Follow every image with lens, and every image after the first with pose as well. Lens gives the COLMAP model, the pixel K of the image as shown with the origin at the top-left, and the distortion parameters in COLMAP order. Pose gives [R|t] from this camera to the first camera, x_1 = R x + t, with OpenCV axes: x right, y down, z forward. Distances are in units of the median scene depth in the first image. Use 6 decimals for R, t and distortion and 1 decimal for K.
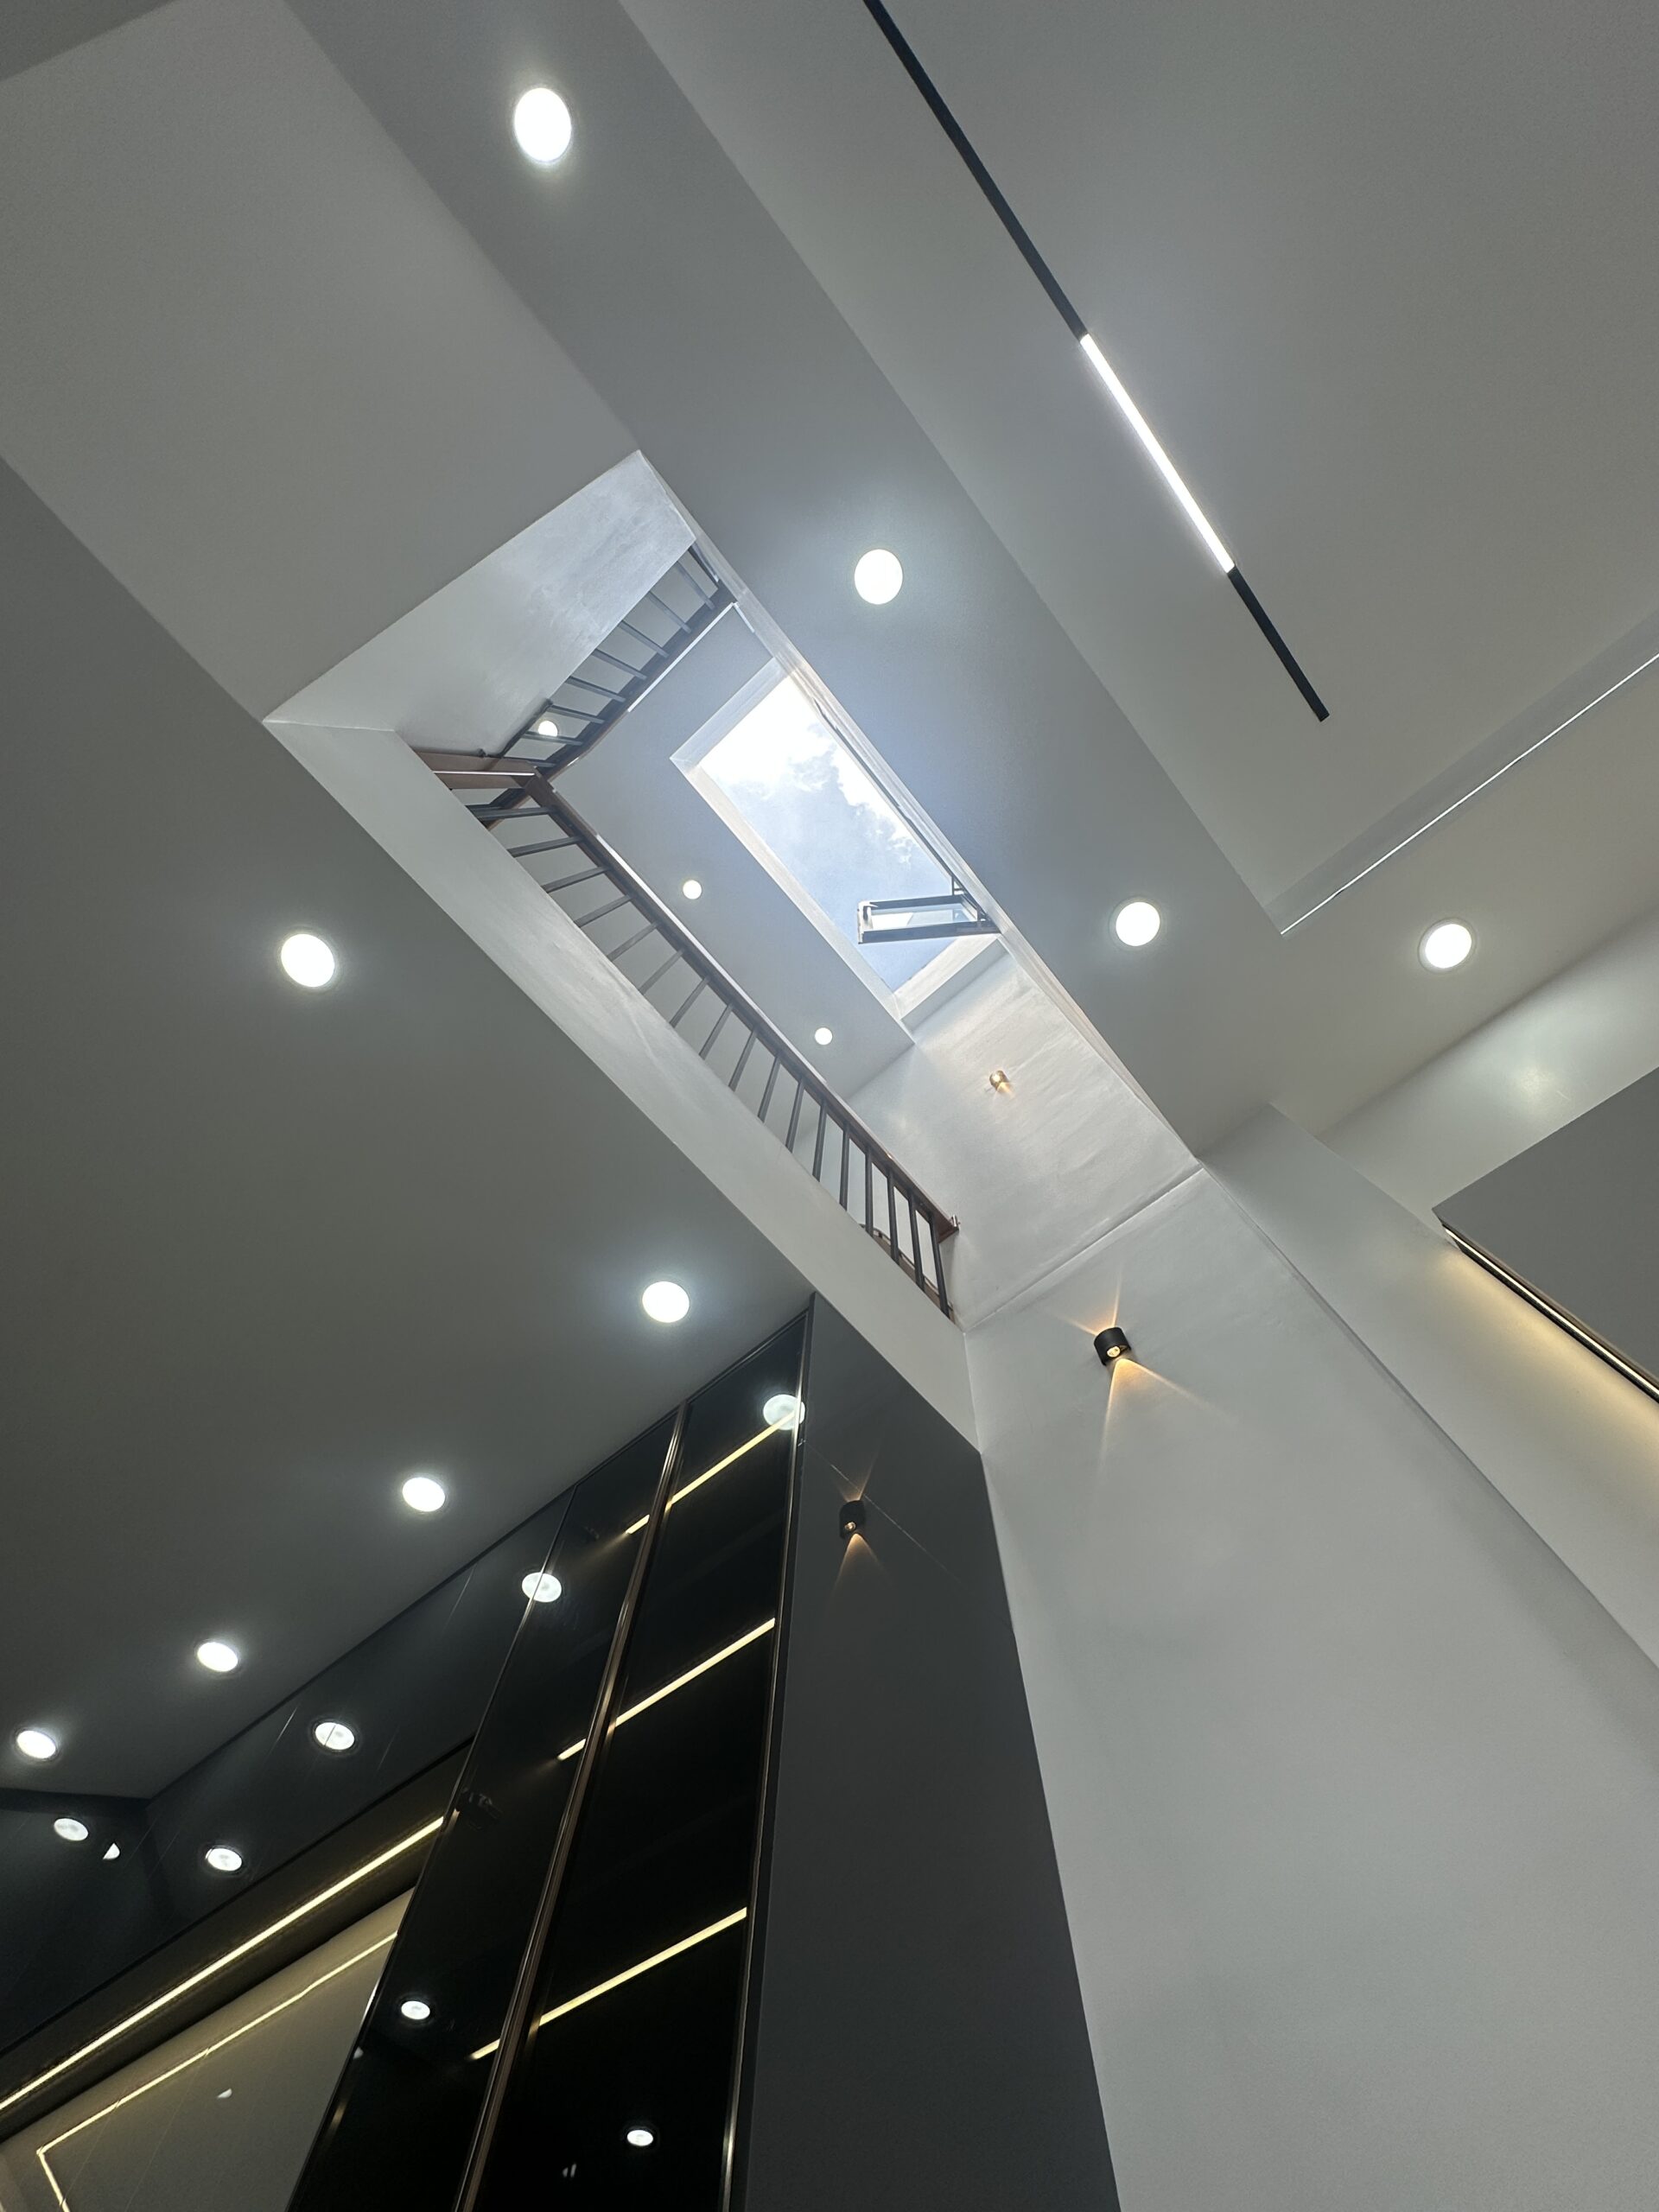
lens RADIAL K [[883.0, 0, 836.3], [0, 883.0, 1097.0], [0, 0, 1]] dist [-0.000208, -0.000279]
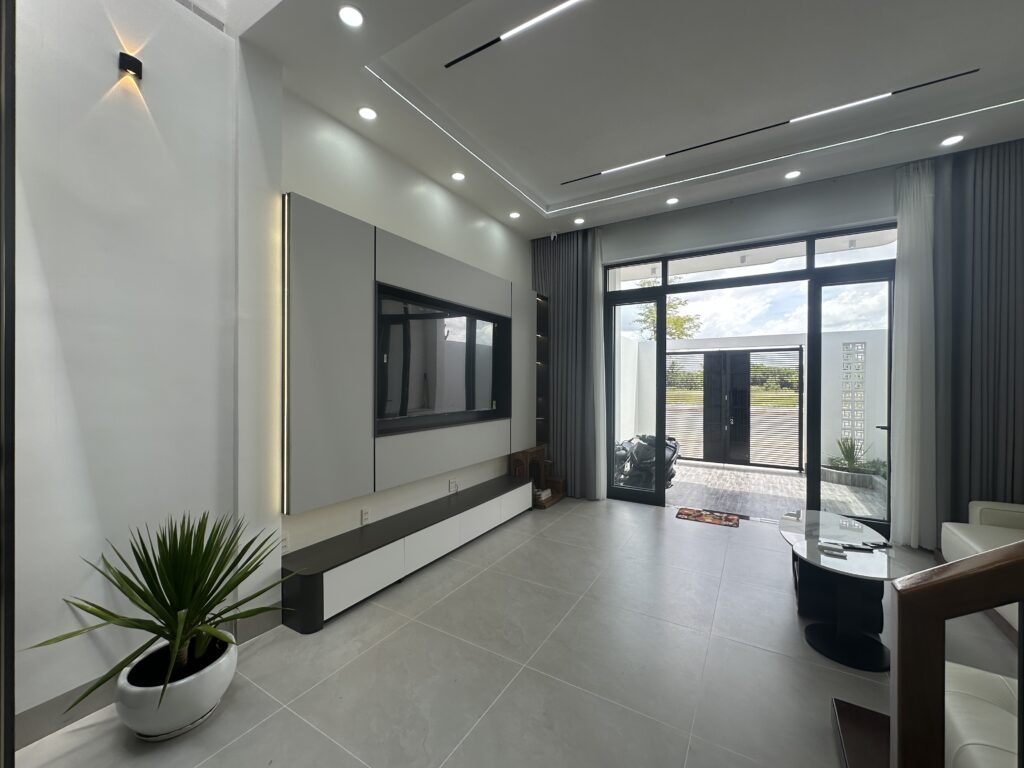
lens RADIAL K [[408.8, 0, 513.5], [0, 408.8, 386.2], [0, 0, 1]] dist [-0.000208, -0.000279]
pose [[-0.170714, -0.033833, 0.984740, -0.725562], [-0.927081, 0.344021, -0.148898, -0.114453], [-0.333733, -0.938352, -0.090095, 0.158109]]
